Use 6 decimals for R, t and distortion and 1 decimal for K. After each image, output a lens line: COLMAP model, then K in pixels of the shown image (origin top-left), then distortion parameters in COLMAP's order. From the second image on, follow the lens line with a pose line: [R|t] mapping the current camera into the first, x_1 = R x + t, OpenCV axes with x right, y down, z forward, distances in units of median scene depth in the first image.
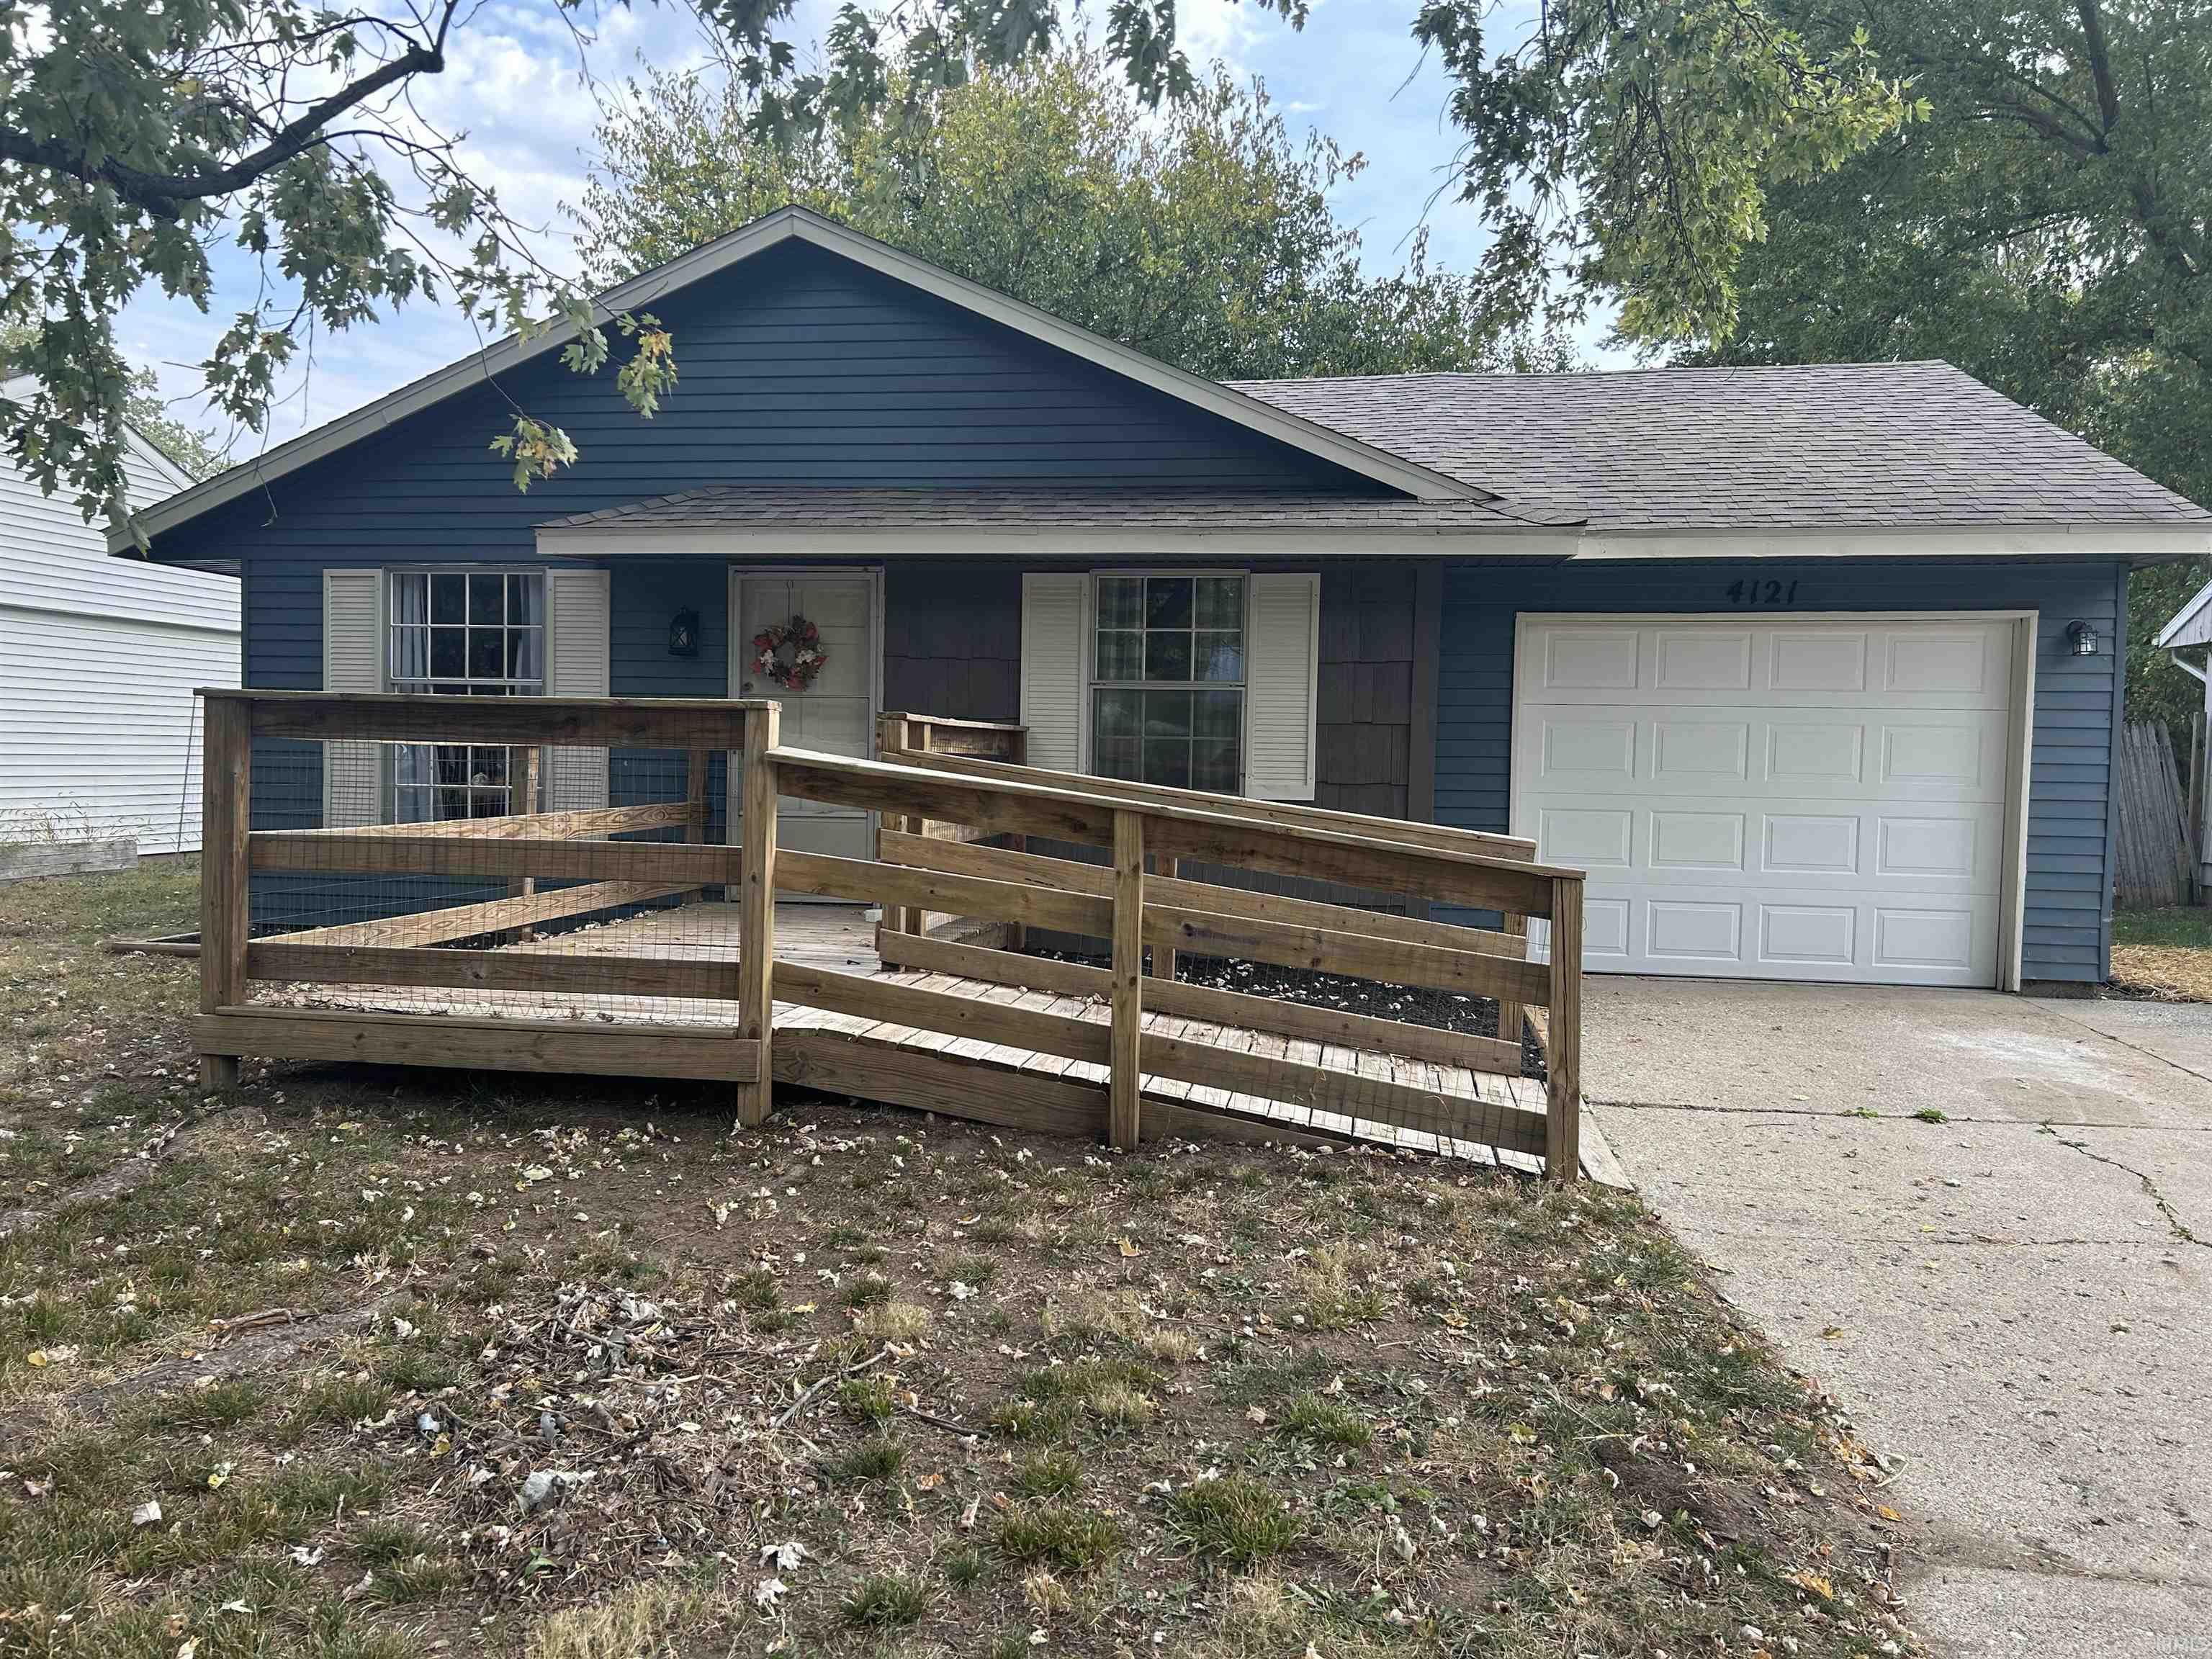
lens RADIAL K [[1668.6, 0, 1090.1], [0, 1668.6, 824.2], [0, 0, 1]] dist [0.040939, -0.040183]
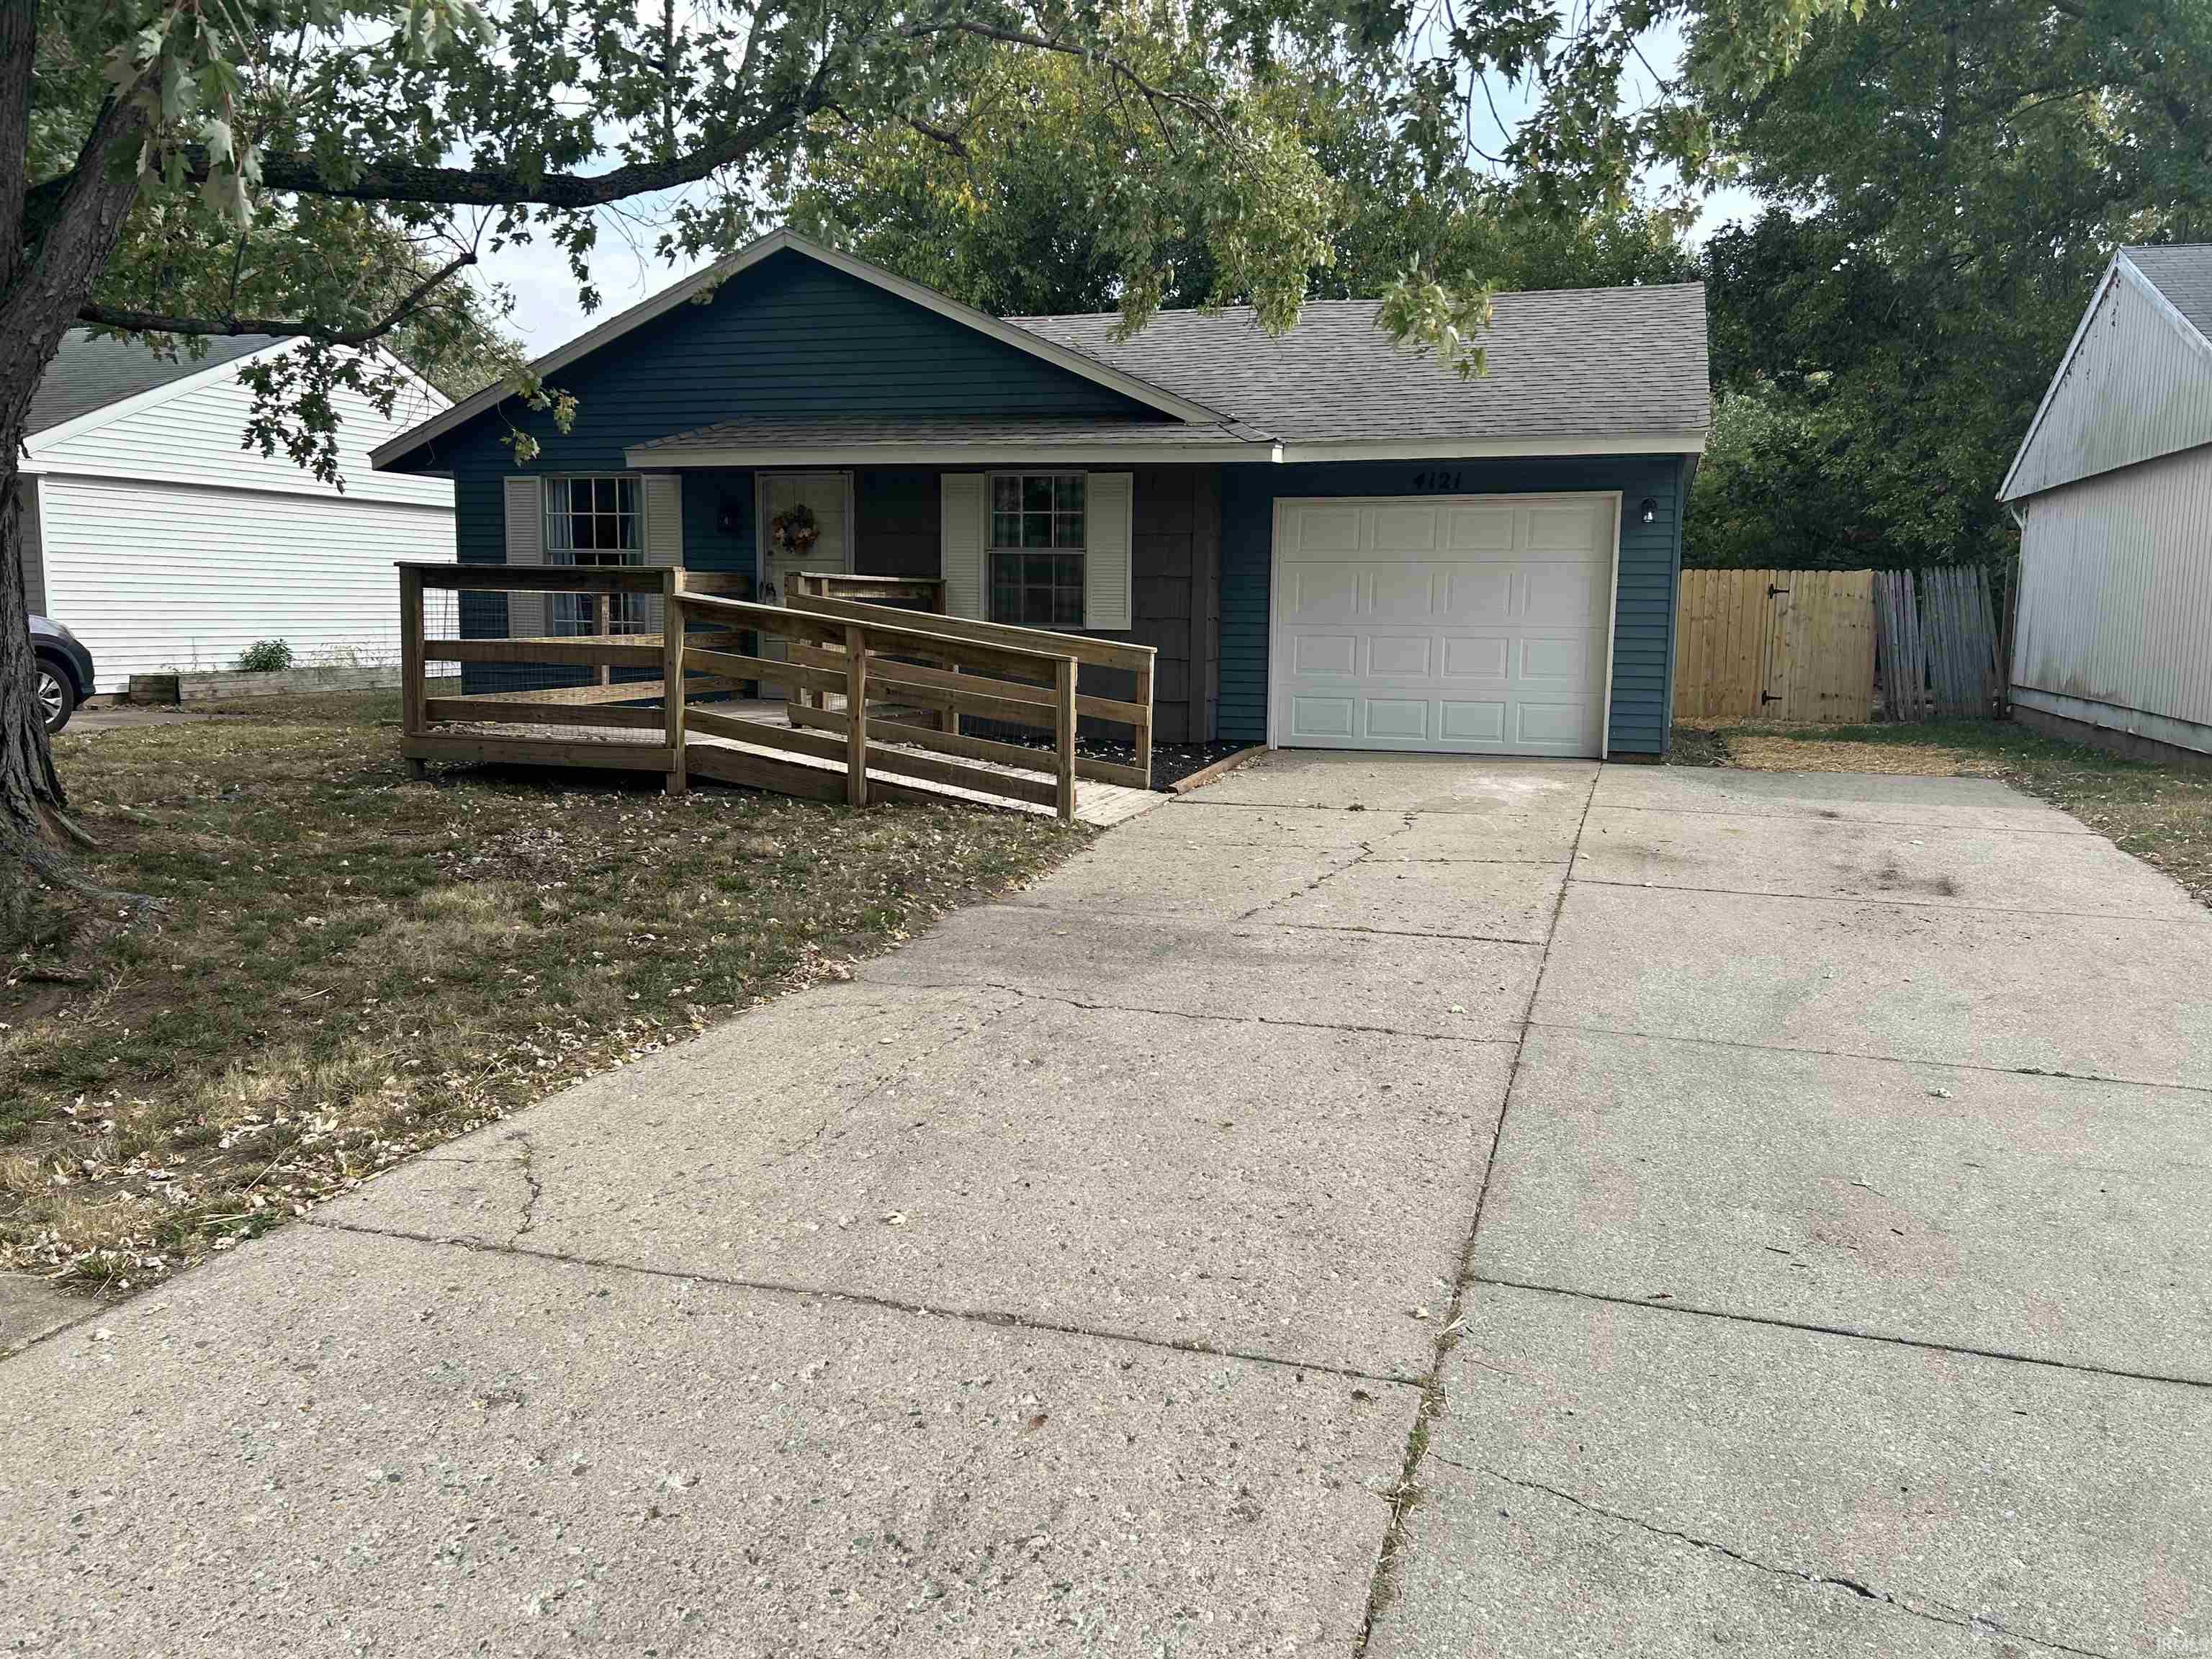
lens RADIAL K [[1668.6, 0, 1118.2], [0, 1668.6, 841.0], [0, 0, 1]] dist [0.040939, -0.040183]
pose [[0.989647, 0.014646, -0.142770, 0.335145], [-0.000564, 0.995168, 0.098181, 0.027263], [0.143519, -0.097084, 0.984874, -0.471163]]
